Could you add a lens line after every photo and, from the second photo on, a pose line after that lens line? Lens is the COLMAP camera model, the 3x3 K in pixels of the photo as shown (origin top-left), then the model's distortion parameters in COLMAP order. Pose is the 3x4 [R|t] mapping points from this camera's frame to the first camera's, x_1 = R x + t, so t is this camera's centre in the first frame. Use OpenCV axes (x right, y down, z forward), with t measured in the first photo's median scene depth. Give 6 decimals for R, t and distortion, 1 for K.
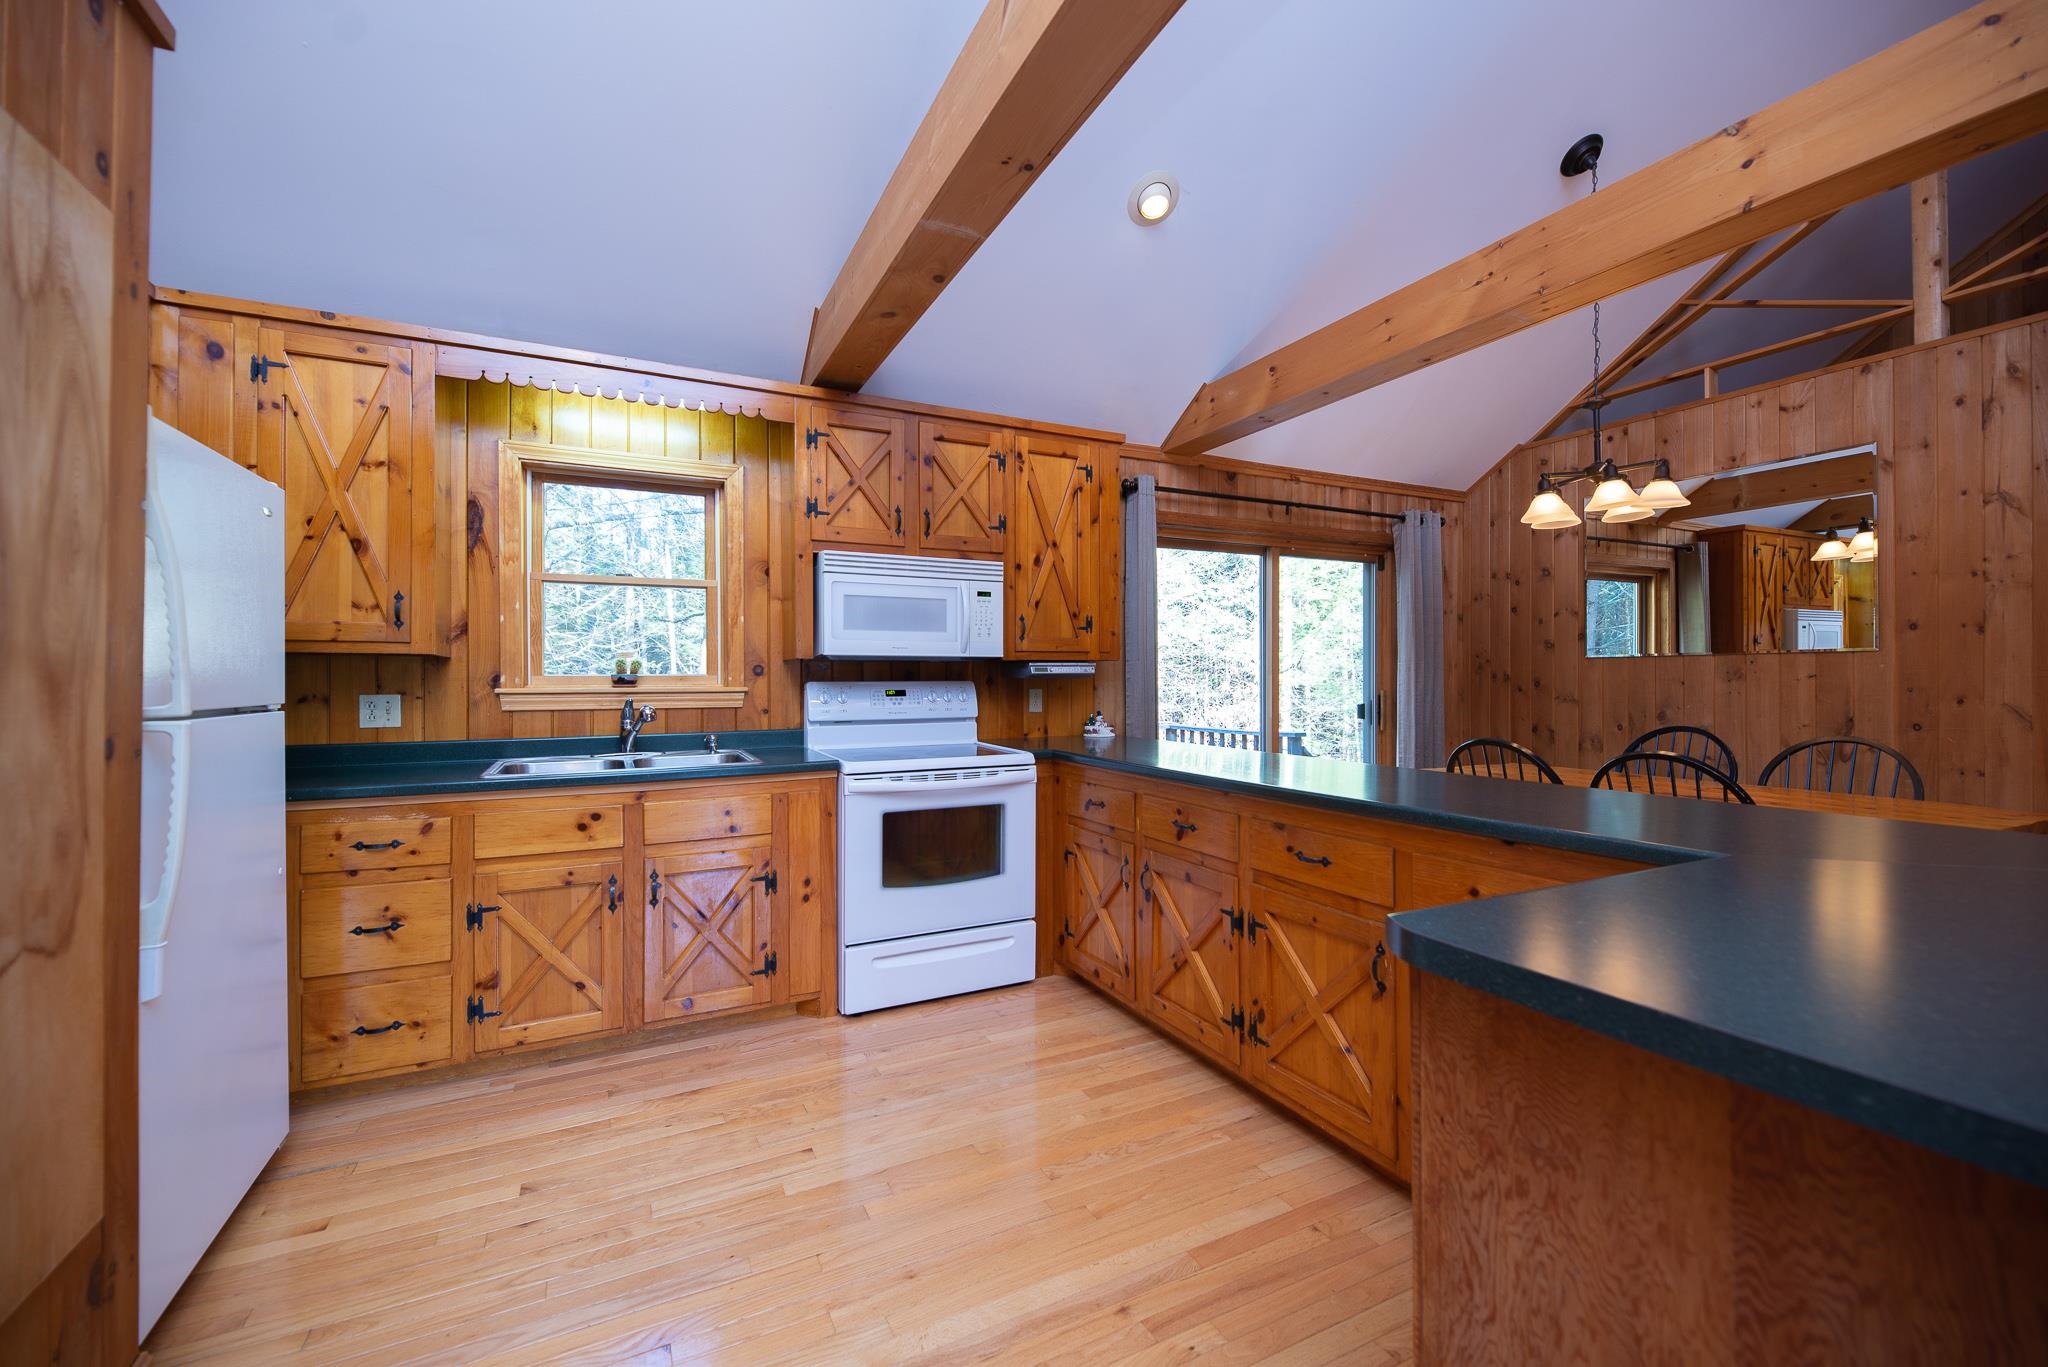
lens RADIAL K [[823.5, 0, 1020.5], [0, 823.5, 682.1], [0, 0, 1]] dist [-0.001104, -0.003166]
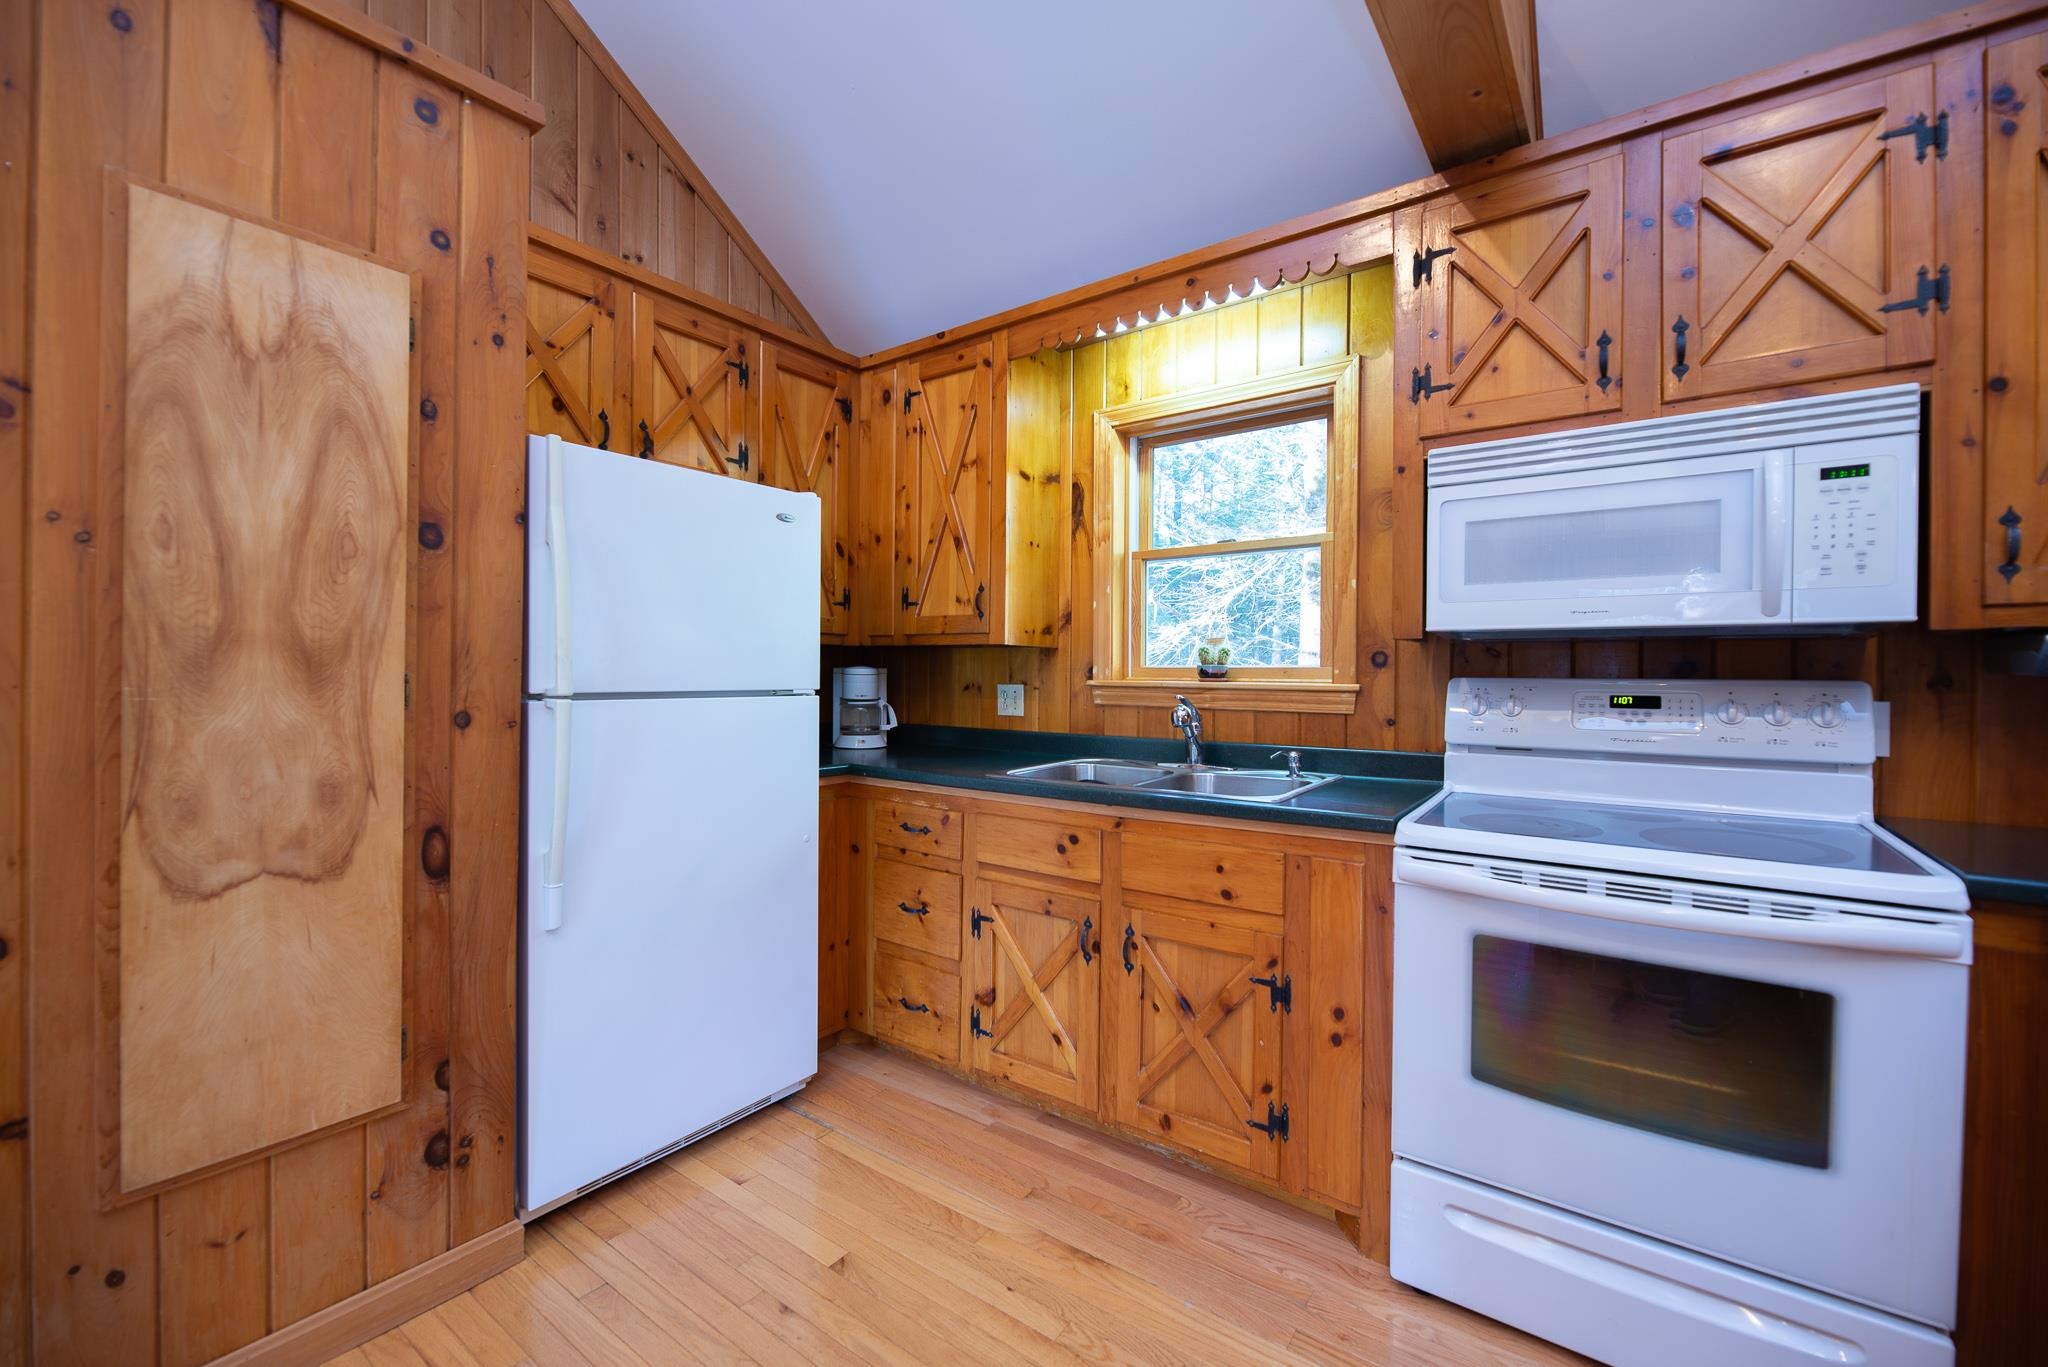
lens RADIAL K [[823.5, 0, 1022.4], [0, 823.5, 679.5], [0, 0, 1]] dist [-0.001104, -0.003166]
pose [[0.456247, 0.013473, -0.889751, 0.157262], [-0.013231, 0.999878, 0.008356, 0.000057], [0.889755, 0.007960, 0.456370, 0.509385]]
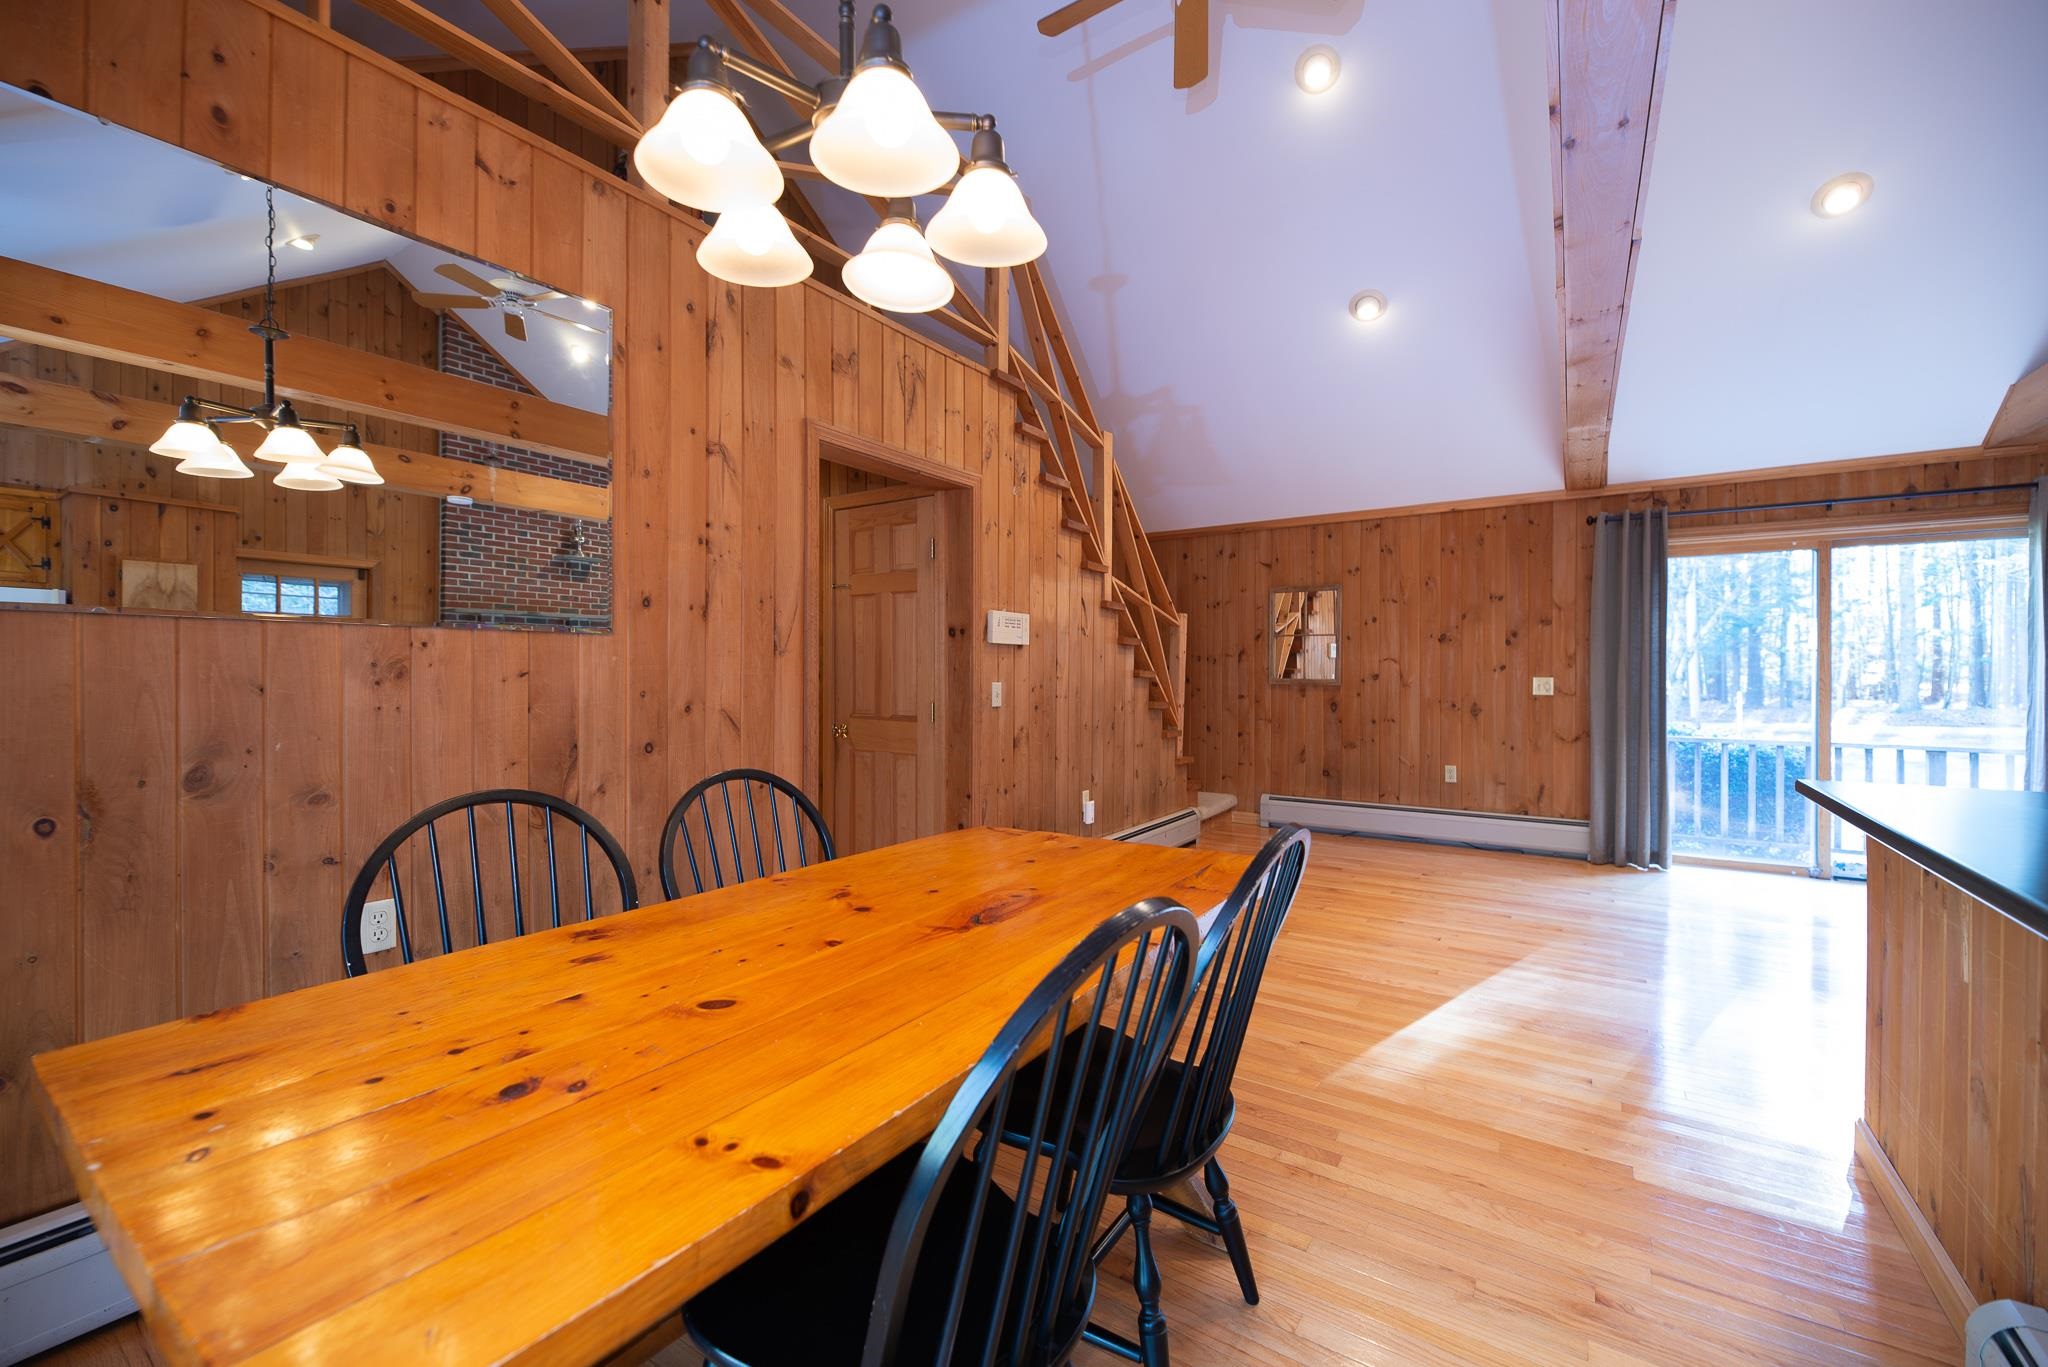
lens RADIAL K [[823.5, 0, 1023.1], [0, 823.5, 679.2], [0, 0, 1]] dist [-0.001104, -0.003166]
pose [[-0.499312, -0.001203, 0.866421, 0.390119], [0.003960, 0.999985, 0.003671, -0.005199], [-0.866413, 0.005264, -0.499300, 1.256354]]
